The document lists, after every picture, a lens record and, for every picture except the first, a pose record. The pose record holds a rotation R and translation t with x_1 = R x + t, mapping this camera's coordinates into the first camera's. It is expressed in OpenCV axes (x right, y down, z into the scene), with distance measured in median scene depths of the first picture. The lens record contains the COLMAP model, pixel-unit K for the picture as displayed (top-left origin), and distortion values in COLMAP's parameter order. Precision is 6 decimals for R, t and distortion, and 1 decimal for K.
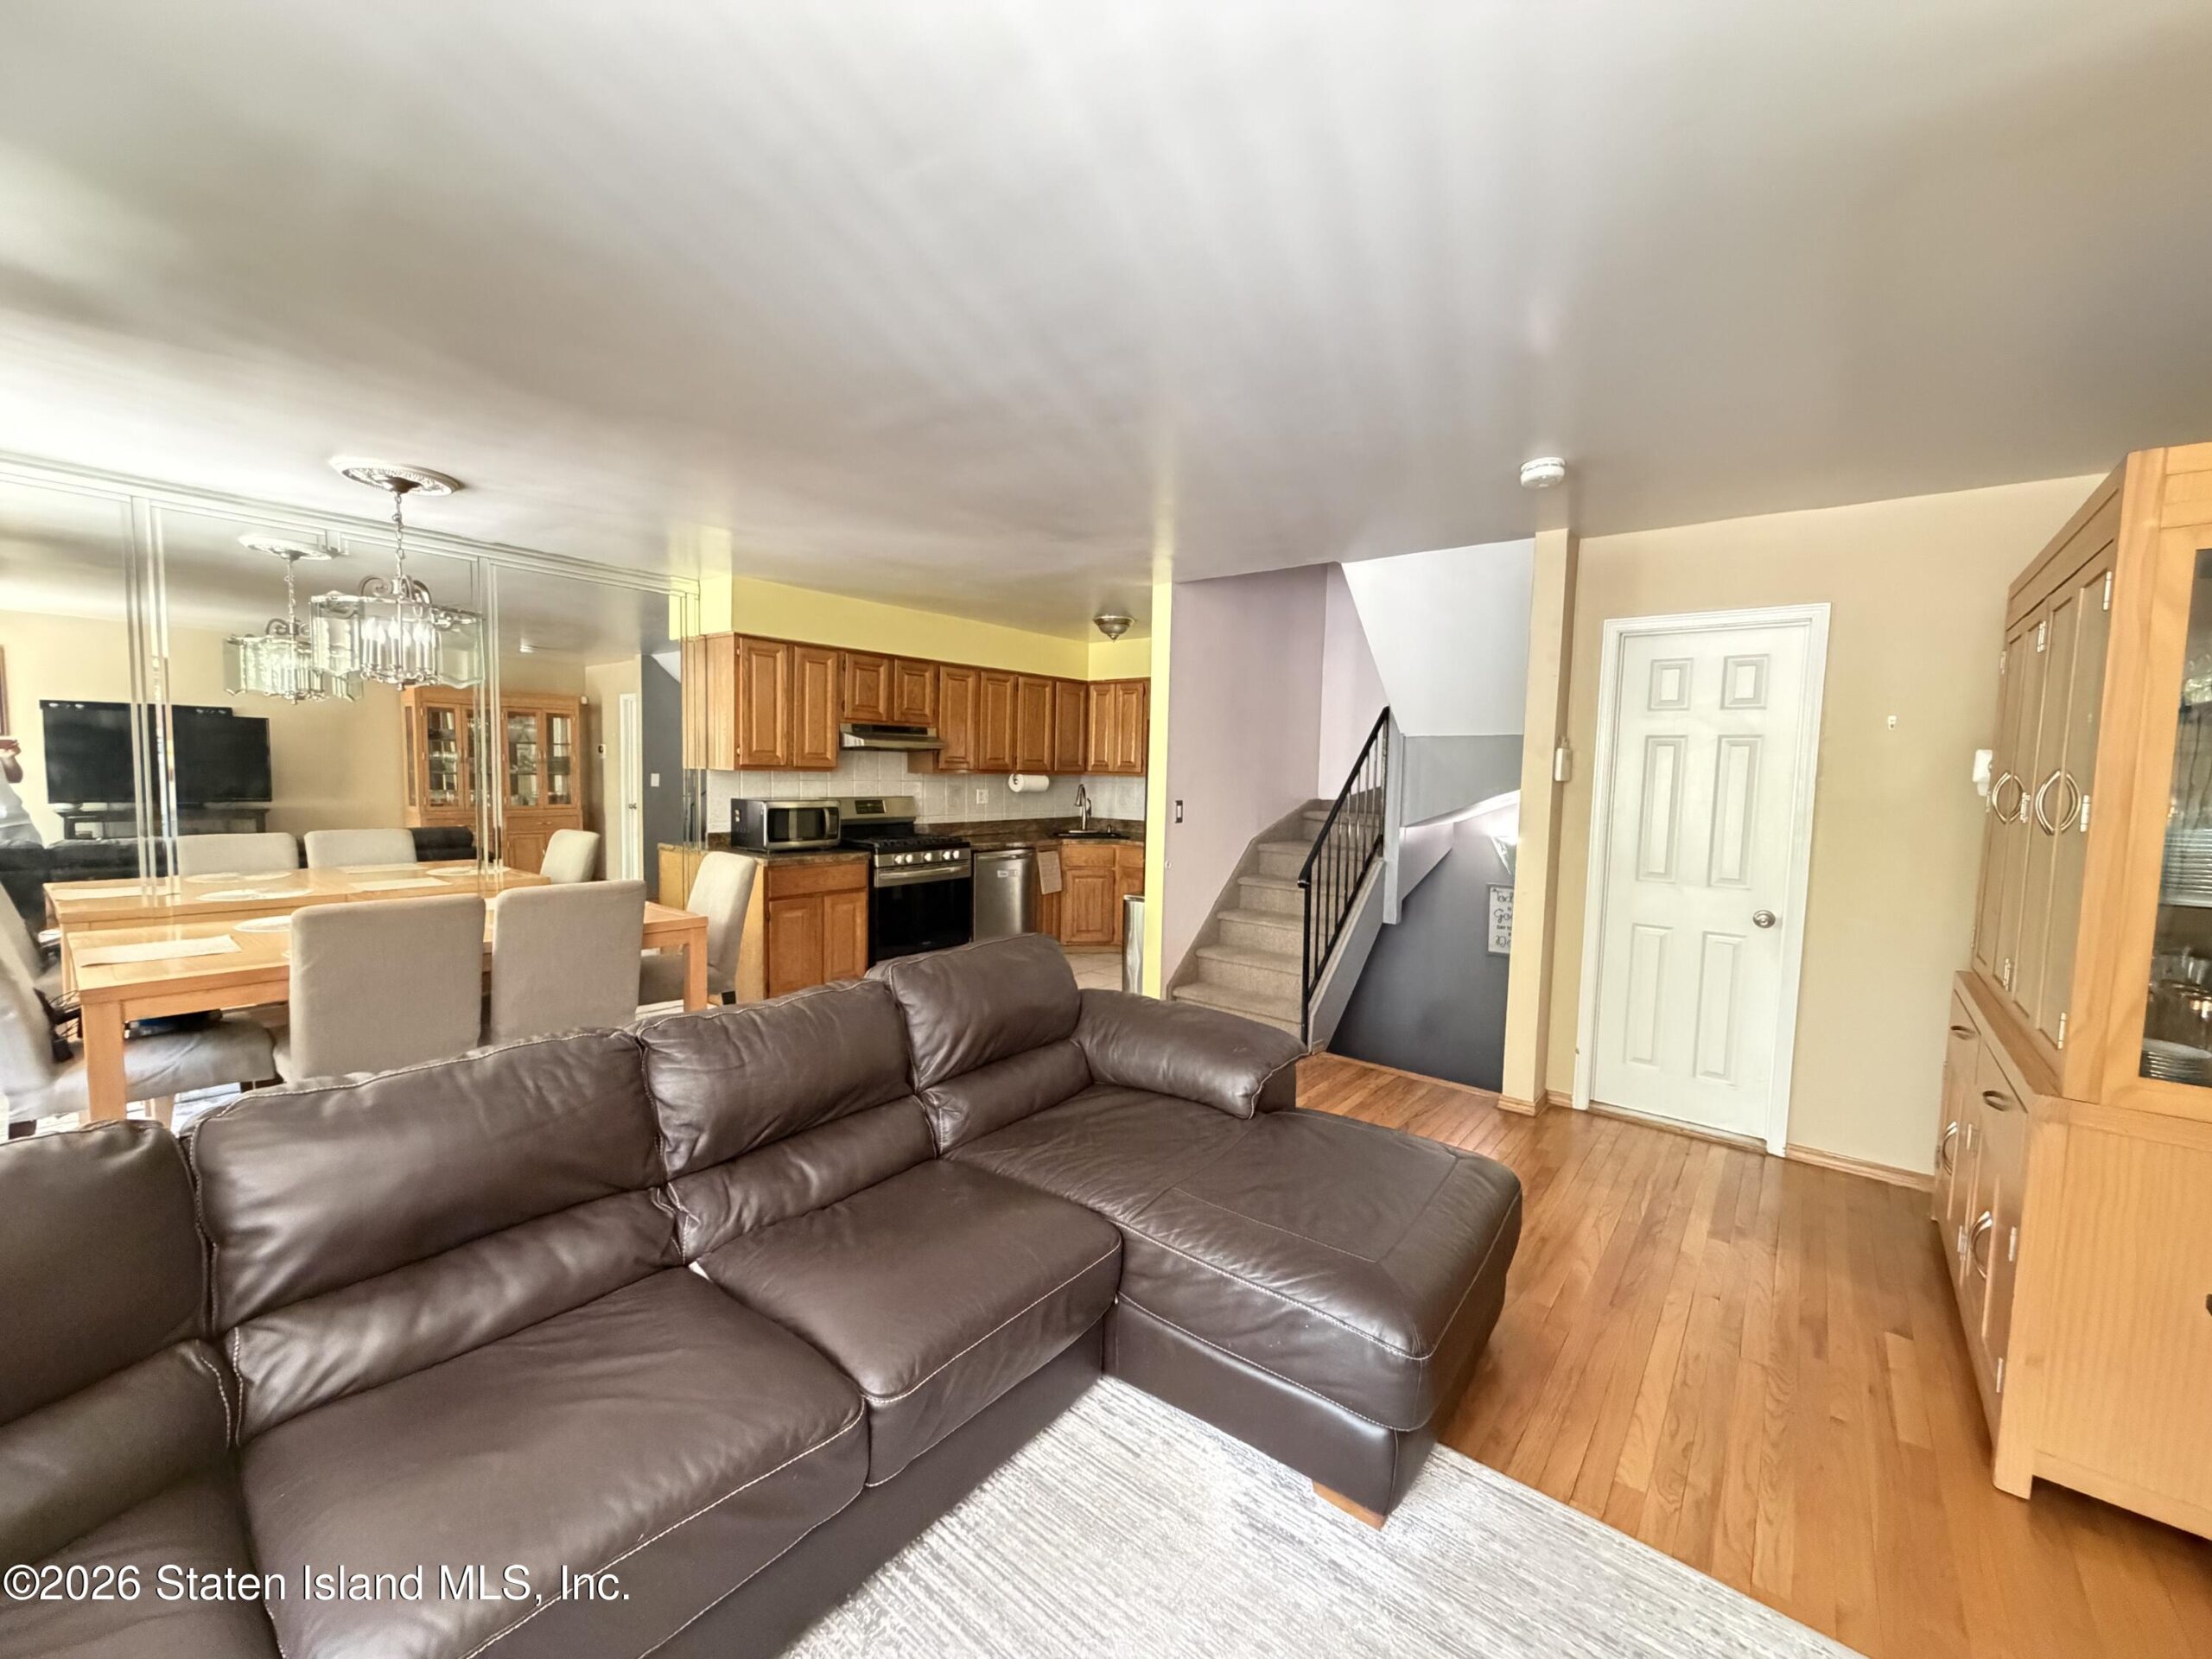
lens RADIAL K [[882.6, 0, 1098.5], [0, 882.6, 831.6], [0, 0, 1]] dist [0.000109, 0.000029]
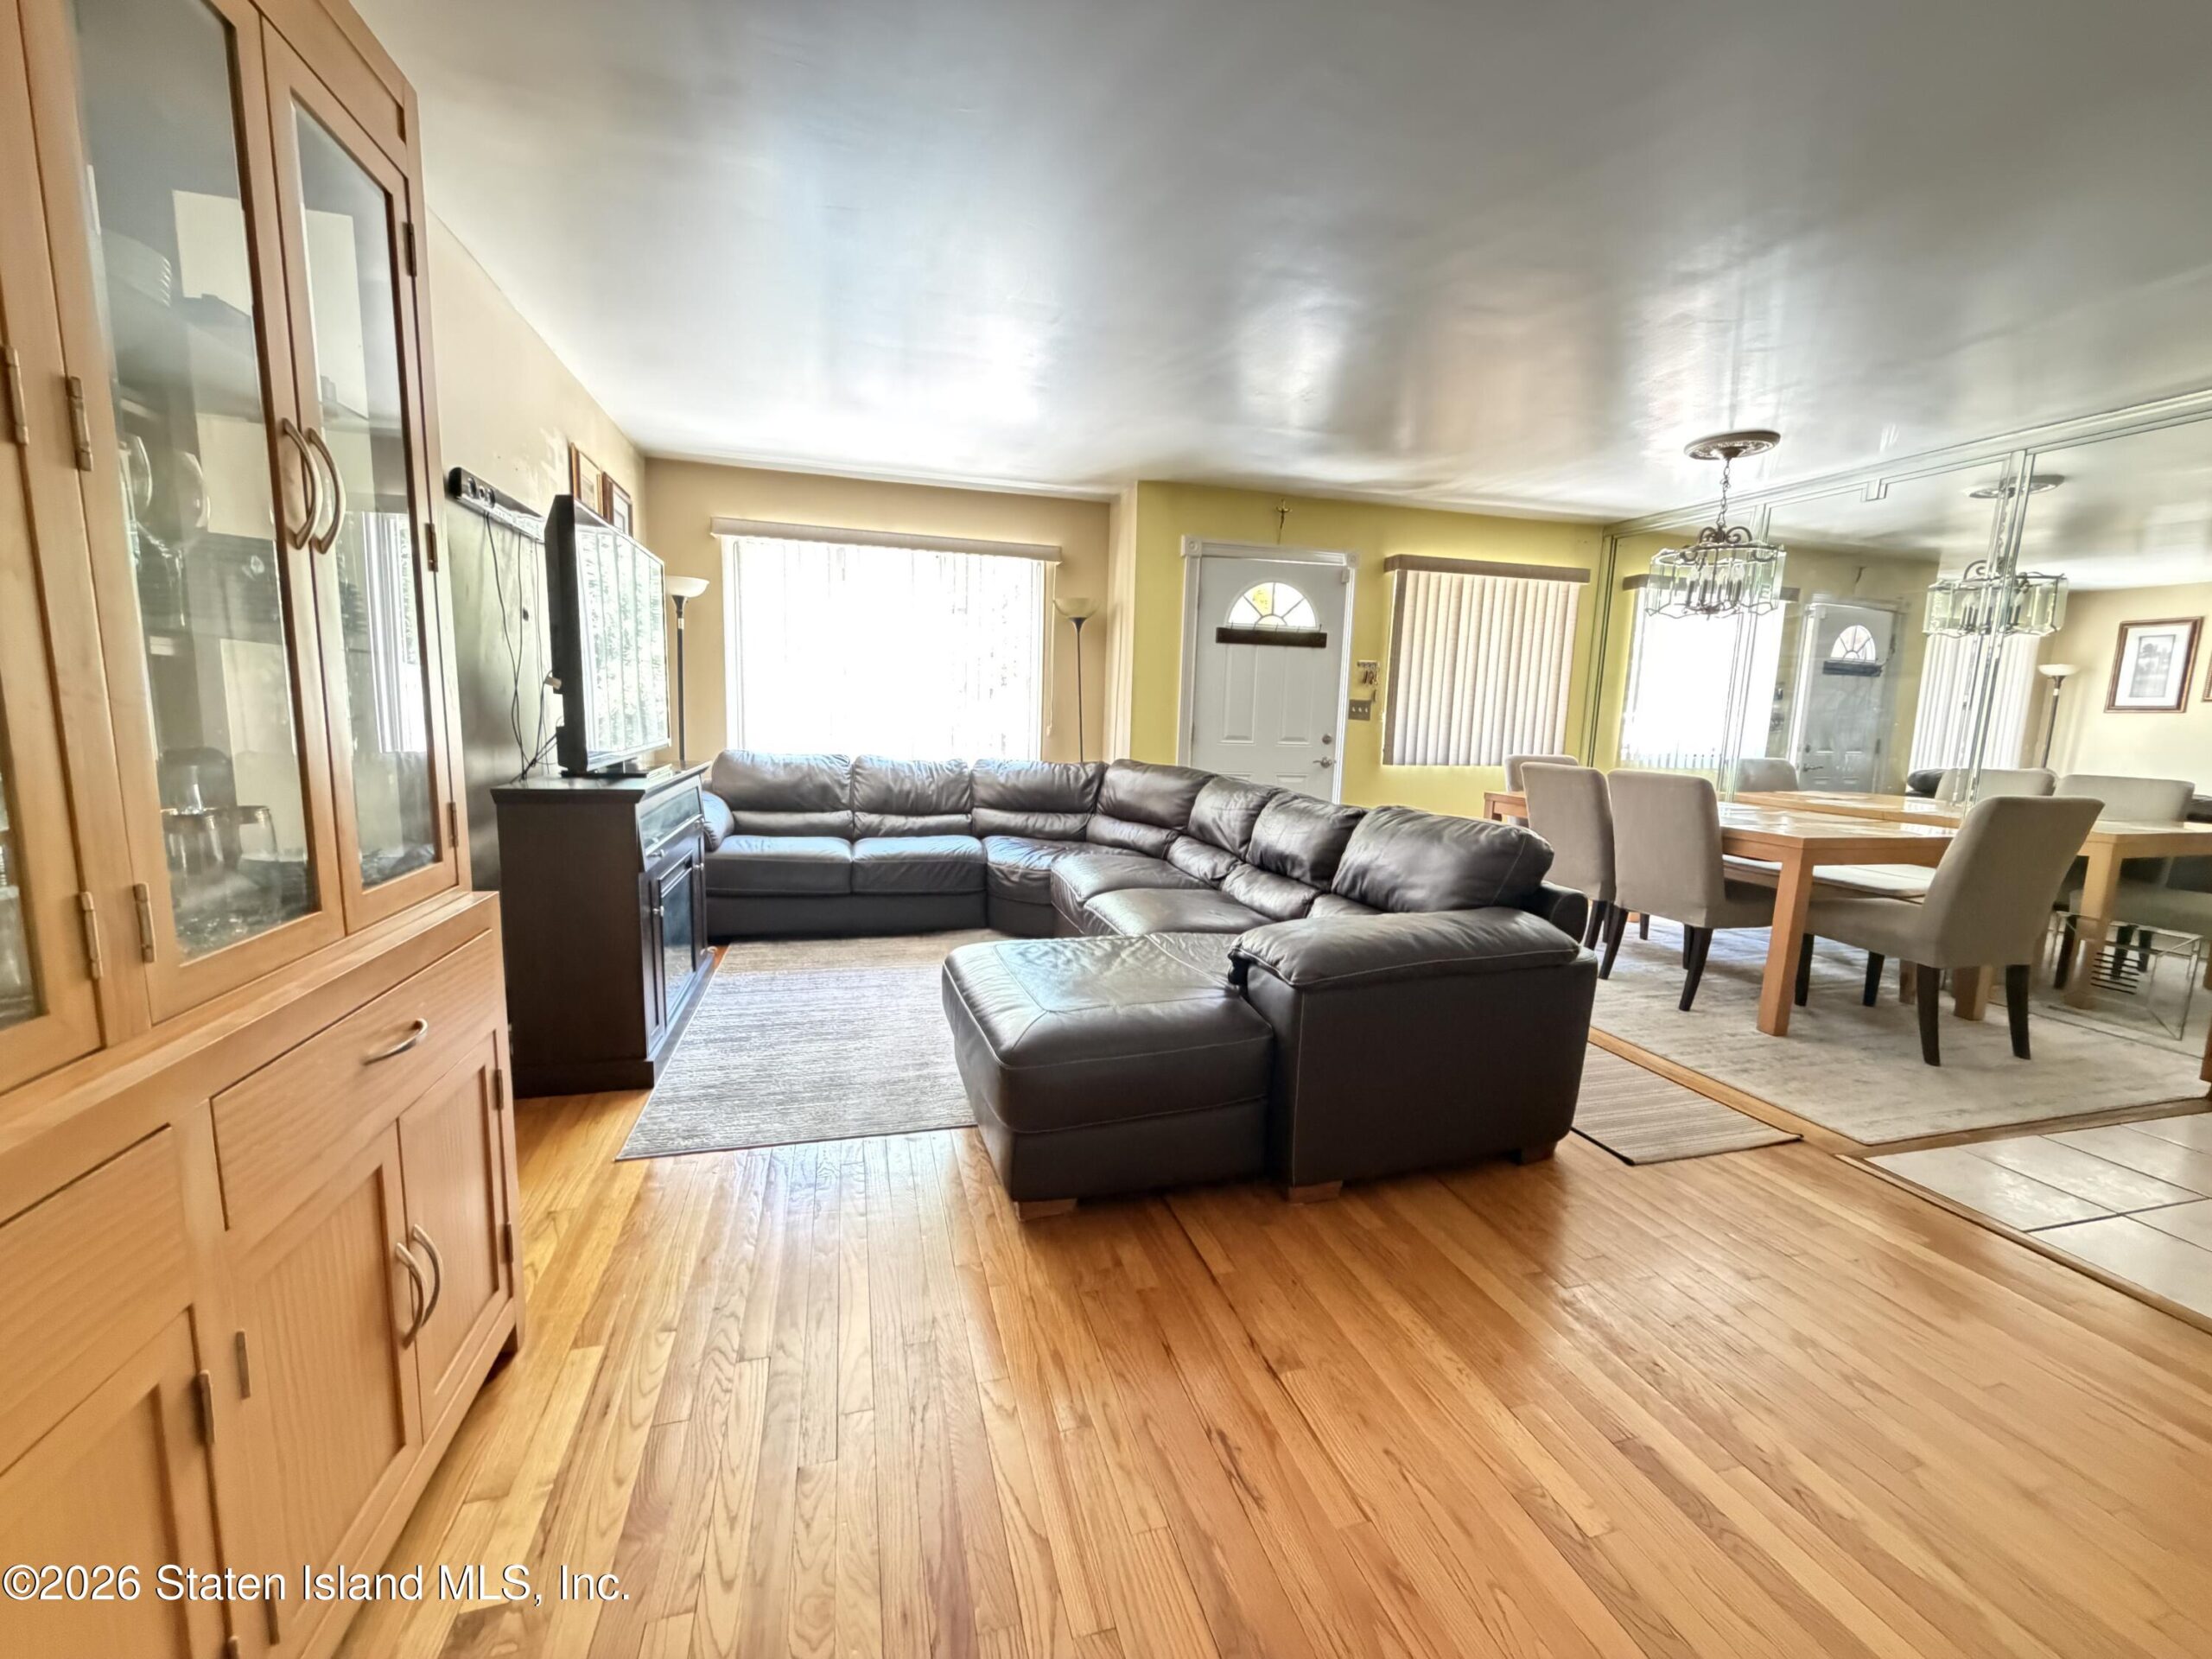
lens RADIAL K [[882.6, 0, 1098.5], [0, 882.6, 831.6], [0, 0, 1]] dist [0.000109, 0.000029]
pose [[-0.573134, 0.074731, -0.816047, 0.476528], [-0.100815, 0.981838, 0.160719, 0.013842], [0.813236, 0.174383, -0.555191, 0.650280]]
